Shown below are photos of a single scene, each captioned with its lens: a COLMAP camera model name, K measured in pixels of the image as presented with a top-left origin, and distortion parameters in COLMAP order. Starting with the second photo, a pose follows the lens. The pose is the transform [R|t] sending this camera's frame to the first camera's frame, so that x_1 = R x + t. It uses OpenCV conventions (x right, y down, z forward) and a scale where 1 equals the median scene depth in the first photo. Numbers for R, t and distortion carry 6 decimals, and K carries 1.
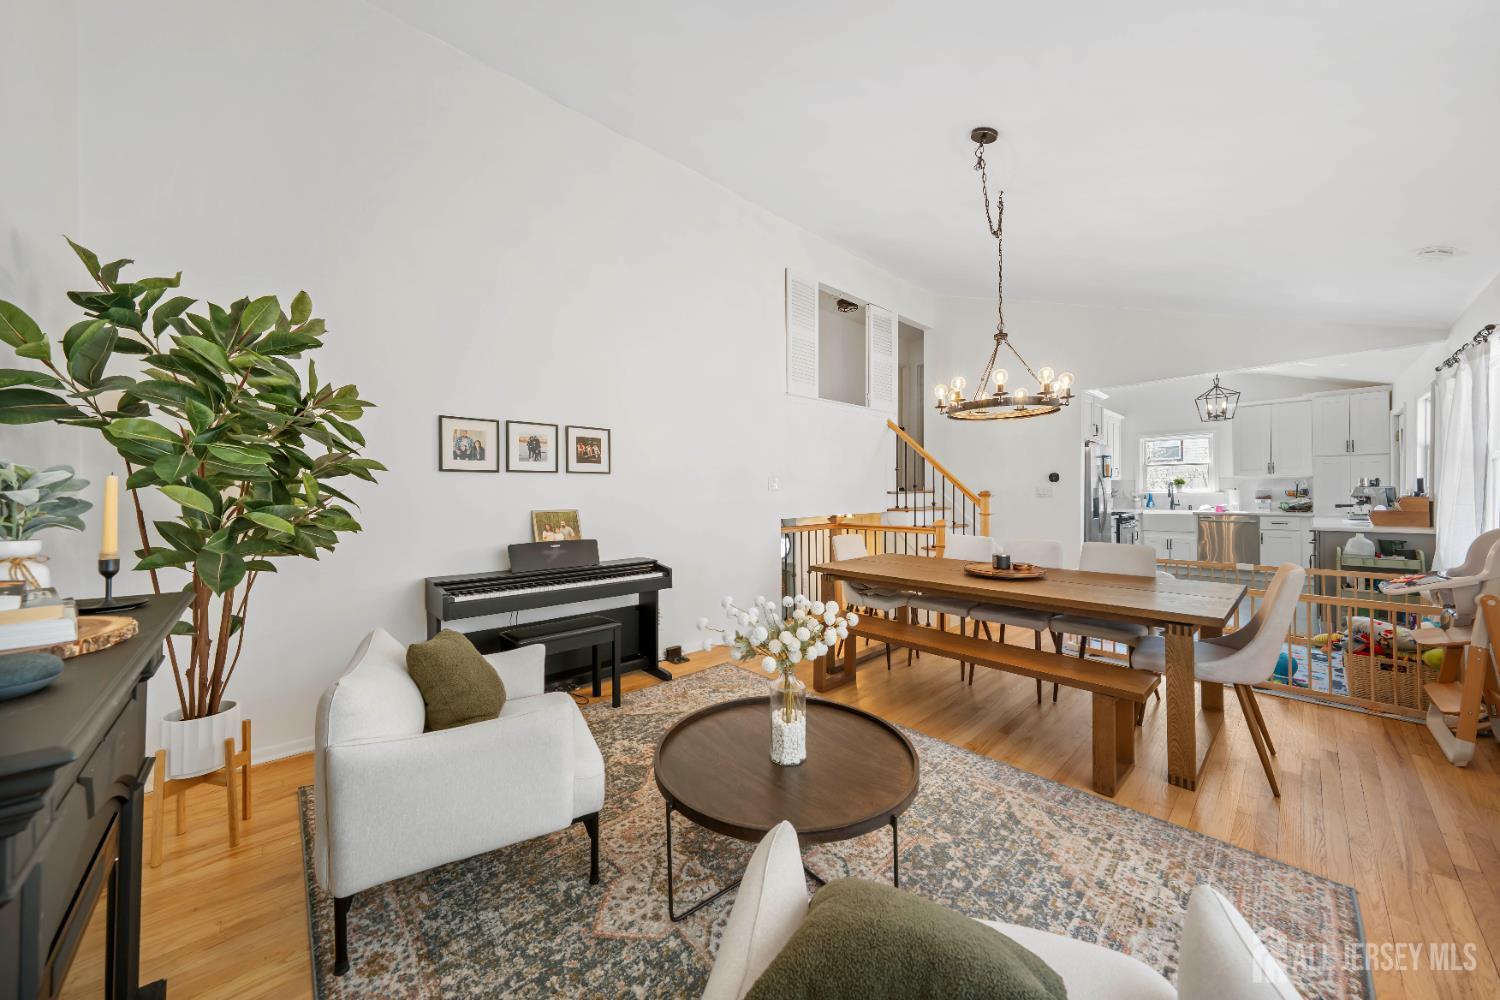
lens RADIAL K [[505.7, 0, 750.8], [0, 505.7, 505.3], [0, 0, 1]] dist [-0.007955, -0.000005]
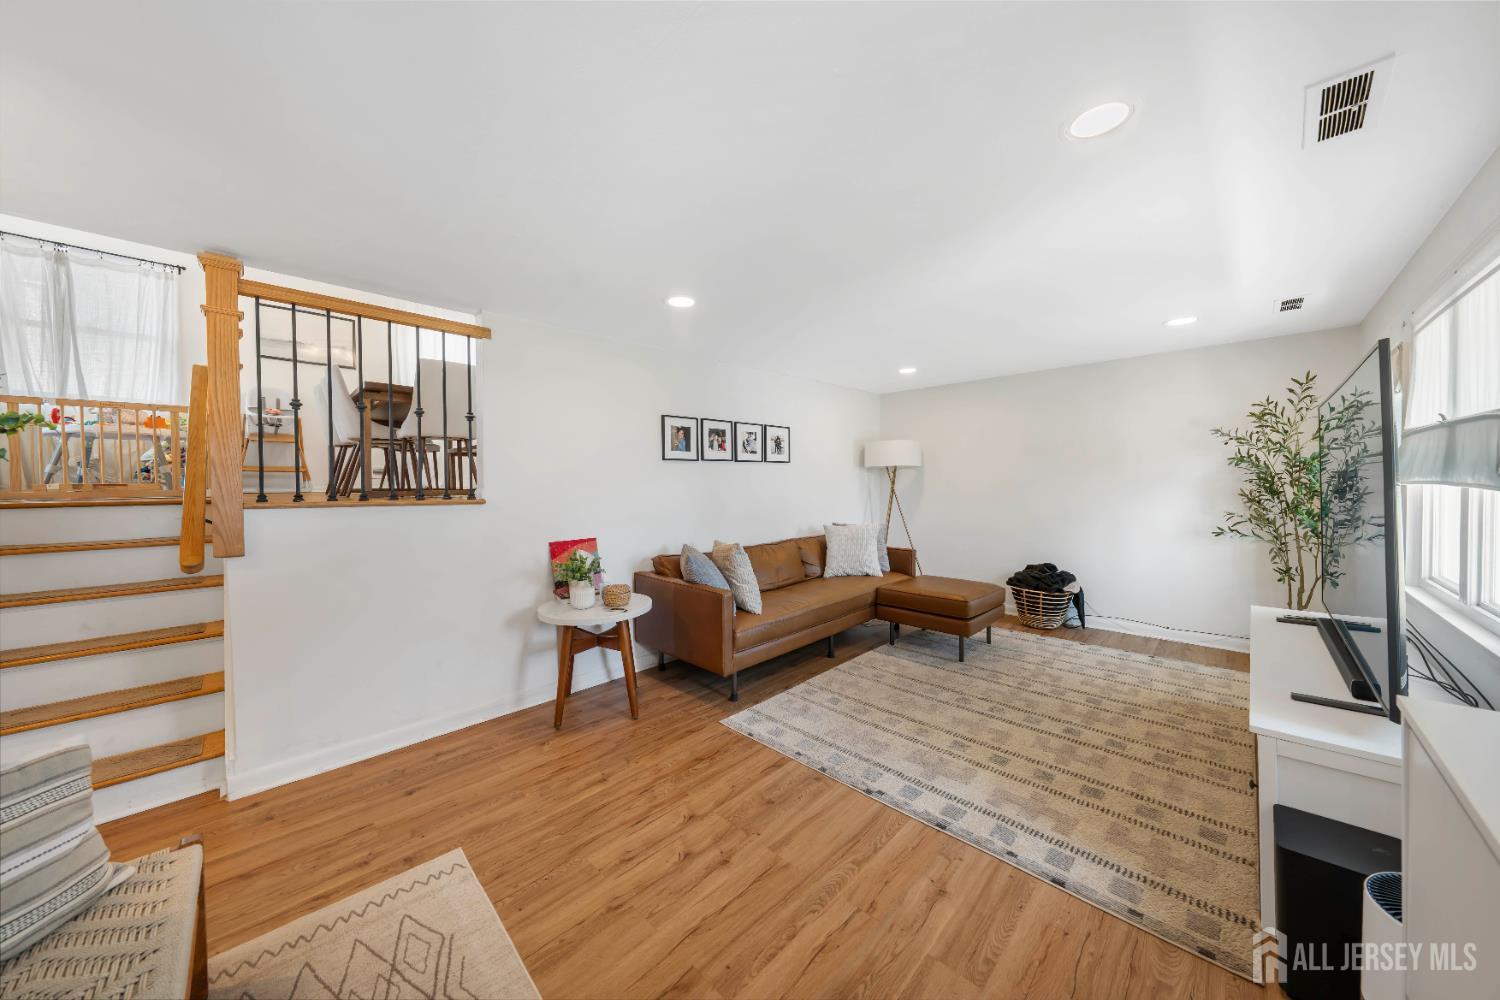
lens RADIAL K [[505.7, 0, 750.8], [0, 505.7, 505.3], [0, 0, 1]] dist [-0.007955, -0.000005]
pose [[0.999712, -0.011423, 0.021118, -0.419844], [0.010591, 0.999179, 0.039098, -0.002967], [-0.021548, -0.038863, 0.999012, -0.290830]]
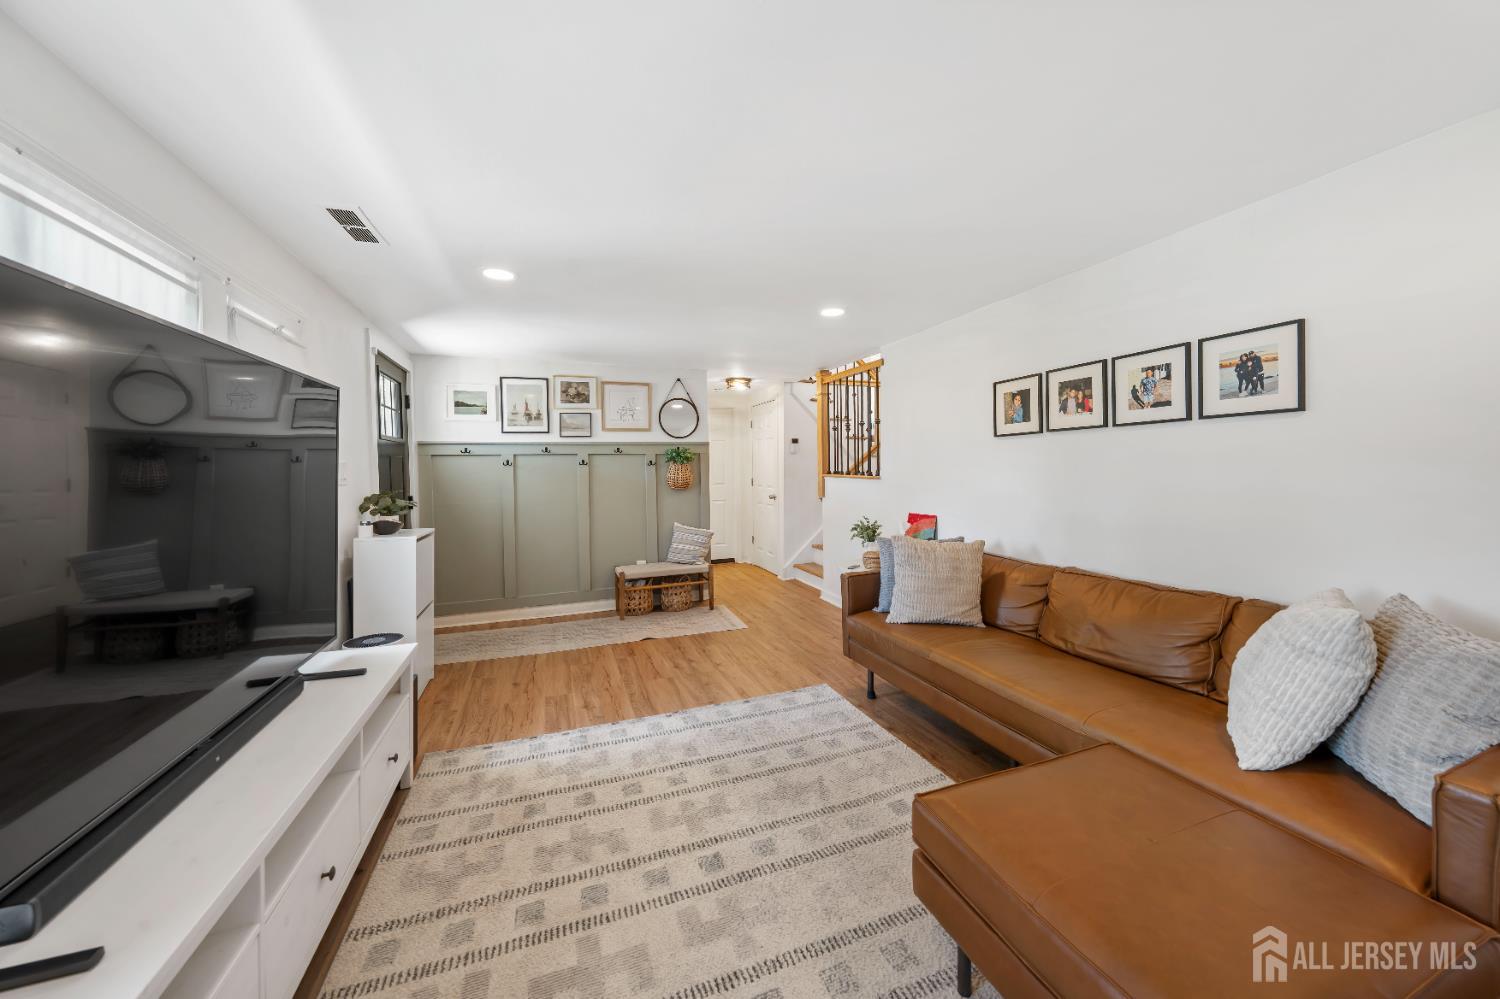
lens RADIAL K [[521.7, 0, 752.1], [0, 521.7, 489.0], [0, 0, 1]] dist [-0.000489, 0.000003]
pose [[-0.392030, 0.042557, -0.918968, 0.276459], [0.009573, 0.999064, 0.042182, -0.008822], [0.919903, 0.007740, -0.392070, 0.559533]]
